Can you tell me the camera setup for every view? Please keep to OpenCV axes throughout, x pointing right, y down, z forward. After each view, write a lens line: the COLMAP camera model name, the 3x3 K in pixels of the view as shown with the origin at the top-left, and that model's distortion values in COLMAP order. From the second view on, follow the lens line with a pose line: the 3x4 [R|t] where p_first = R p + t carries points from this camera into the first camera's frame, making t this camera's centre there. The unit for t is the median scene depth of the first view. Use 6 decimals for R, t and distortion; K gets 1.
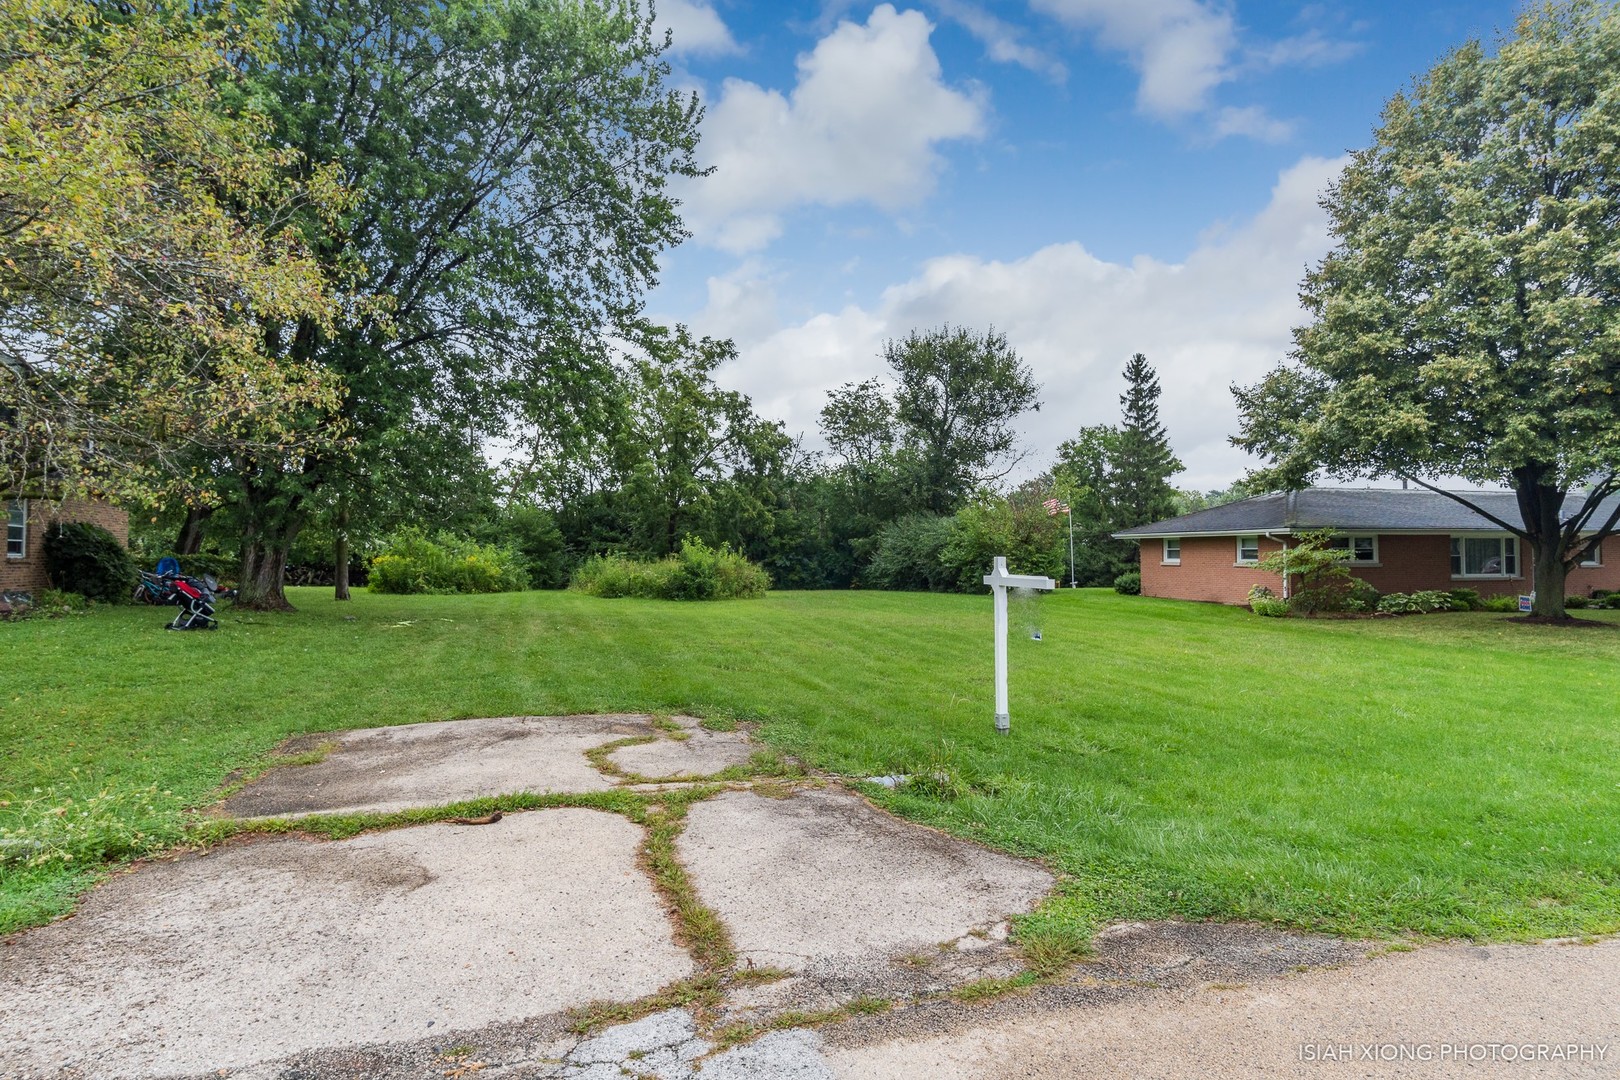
lens RADIAL K [[860.4, 0, 812.5], [0, 860.4, 522.2], [0, 0, 1]] dist [0.004419, 0.000911]
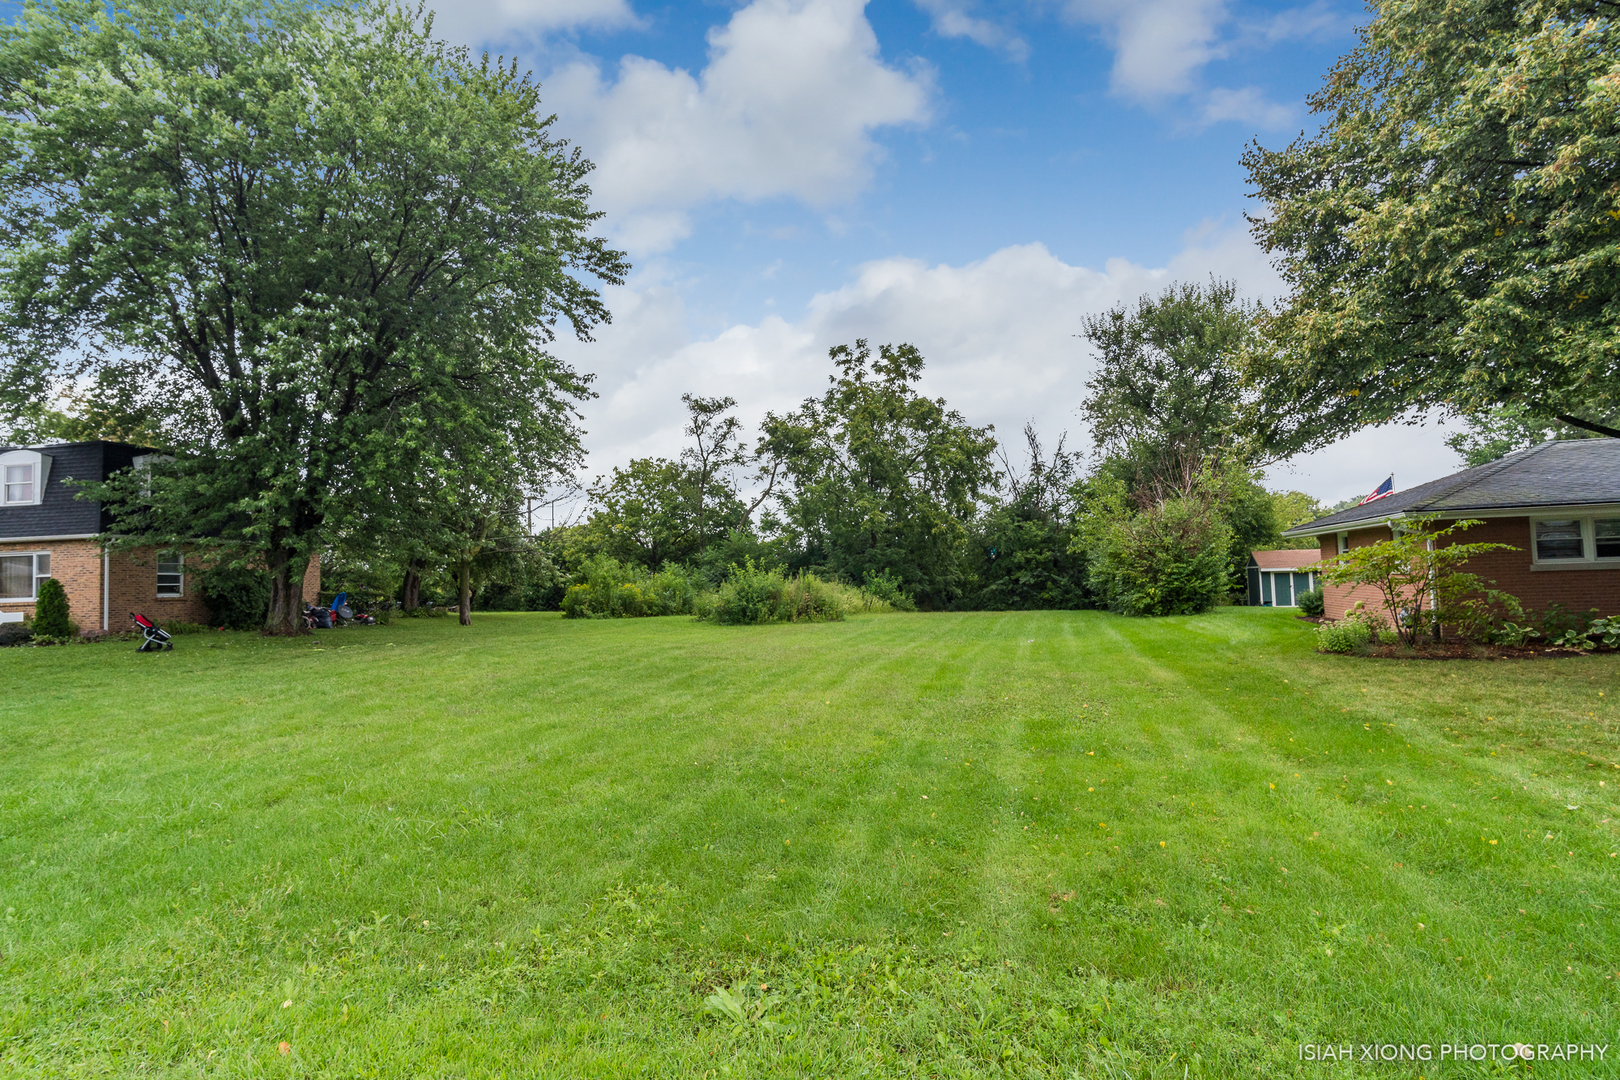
lens RADIAL K [[865.0, 0, 810.0], [0, 865.0, 540.0], [0, 0, 1]] dist [-0.001095, 0.000288]
pose [[0.860559, -0.049611, -0.506930, 0.366607], [0.049587, 0.998678, -0.013558, 0.010186], [0.506932, -0.013469, 0.861881, 0.166982]]
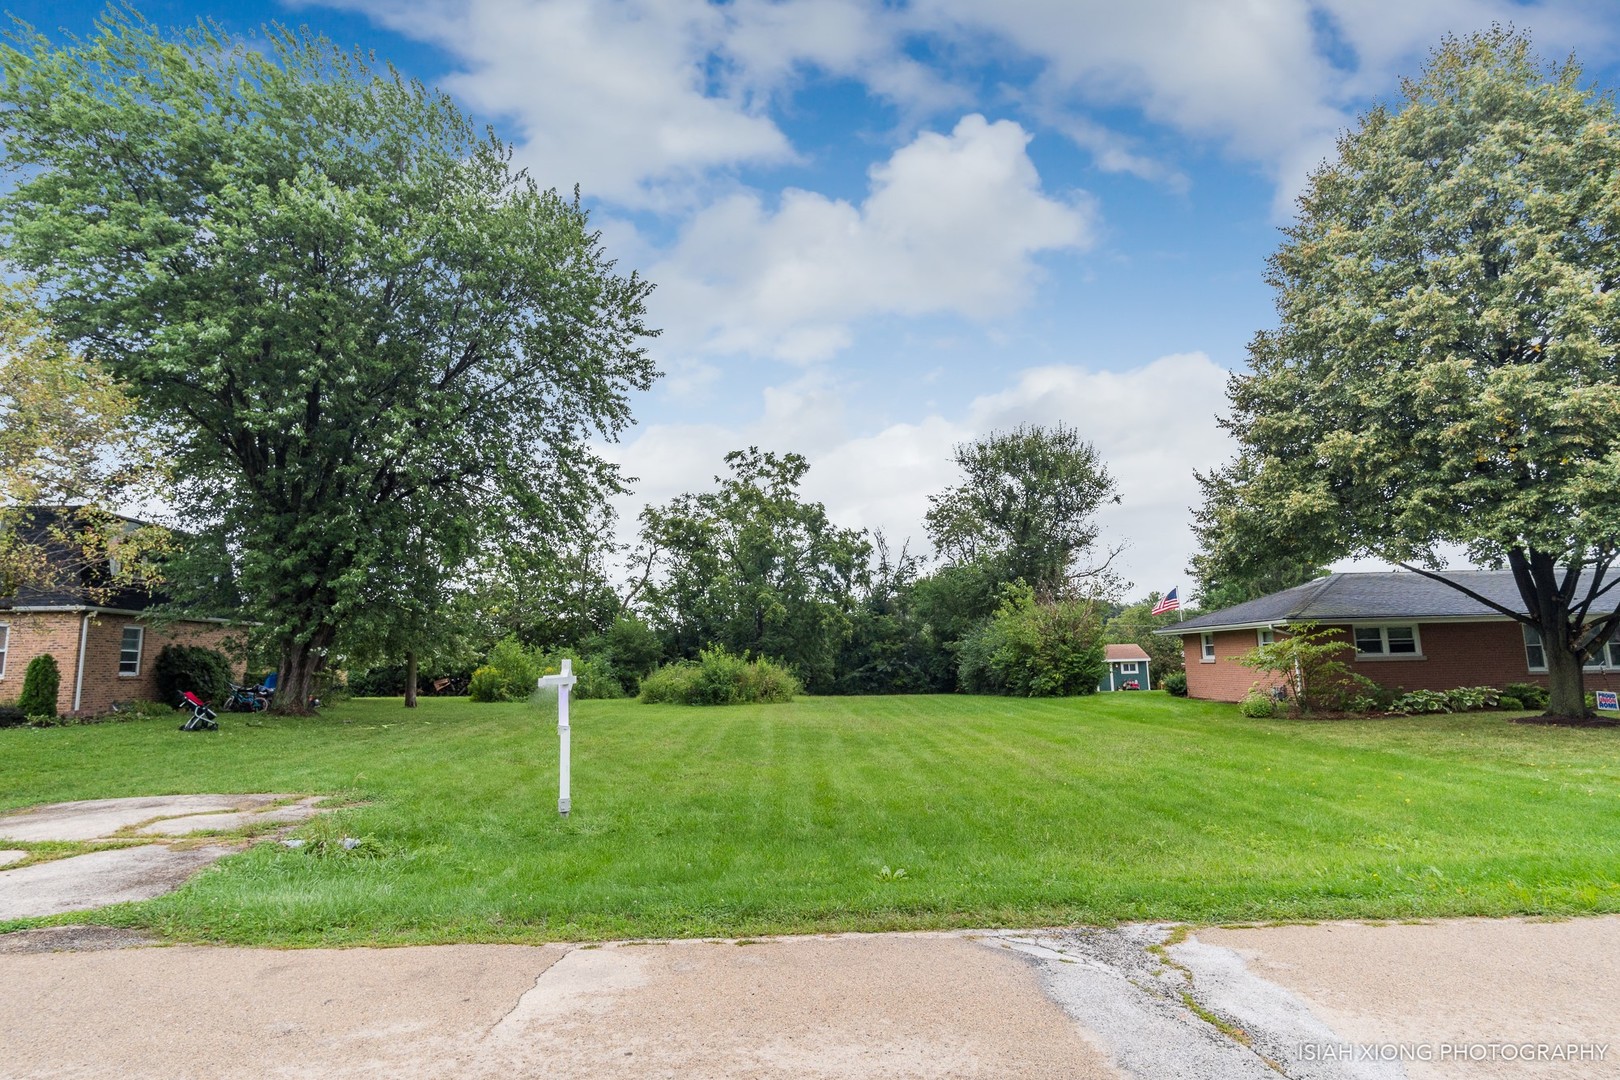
lens RADIAL K [[860.4, 0, 812.5], [0, 860.4, 522.2], [0, 0, 1]] dist [0.004419, 0.000911]
pose [[0.969457, -0.059292, -0.237989, 0.213381], [0.029830, 0.991640, -0.125540, 0.003118], [0.243443, 0.114607, 0.963120, -0.016252]]
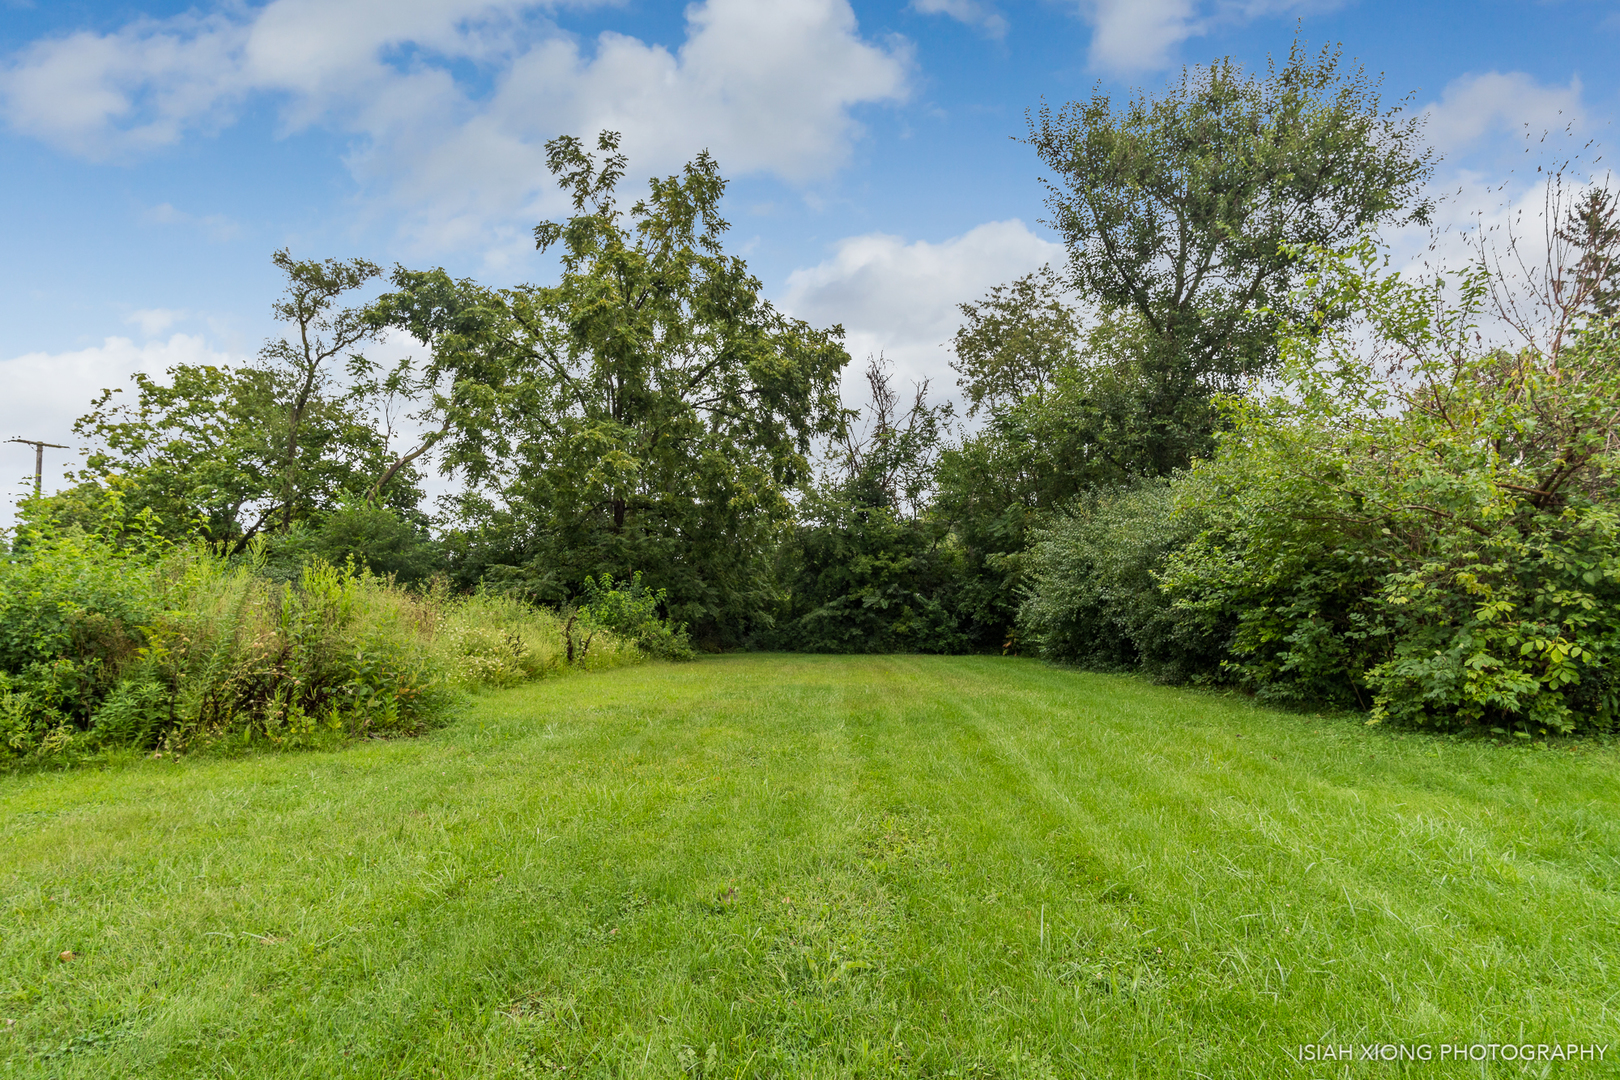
lens RADIAL K [[860.4, 0, 812.5], [0, 860.4, 522.2], [0, 0, 1]] dist [0.004419, 0.000911]
pose [[0.963044, -0.030066, -0.267663, 0.121412], [0.017076, 0.998567, -0.050728, 0.037067], [0.268804, 0.044282, 0.962176, 0.721949]]
